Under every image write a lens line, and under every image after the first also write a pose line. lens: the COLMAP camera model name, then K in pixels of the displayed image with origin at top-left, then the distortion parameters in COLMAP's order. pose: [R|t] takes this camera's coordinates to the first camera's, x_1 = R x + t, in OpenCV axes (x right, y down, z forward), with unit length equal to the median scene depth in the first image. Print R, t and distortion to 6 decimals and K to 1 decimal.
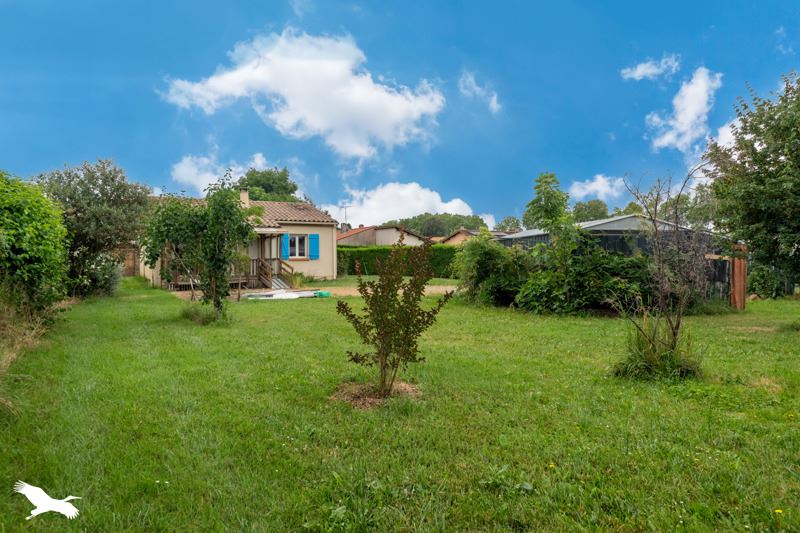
lens RADIAL K [[558.8, 0, 401.1], [0, 558.8, 268.5], [0, 0, 1]] dist [0.008138, 0.000391]
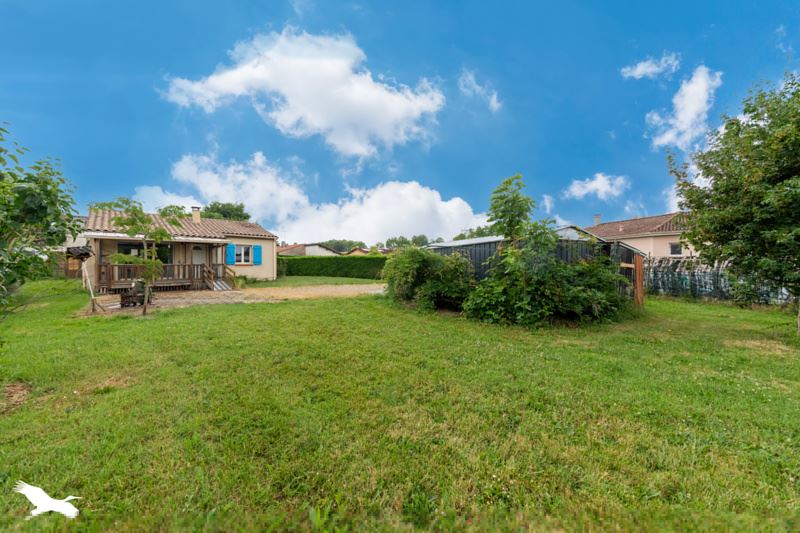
lens RADIAL K [[285.9, 0, 405.1], [0, 285.9, 264.4], [0, 0, 1]] dist [-0.002765, -0.000308]
pose [[0.955803, 0.004638, 0.293973, -0.025606], [0.000318, 0.999859, -0.016808, -0.006489], [-0.294009, 0.016158, 0.955666, 0.292336]]
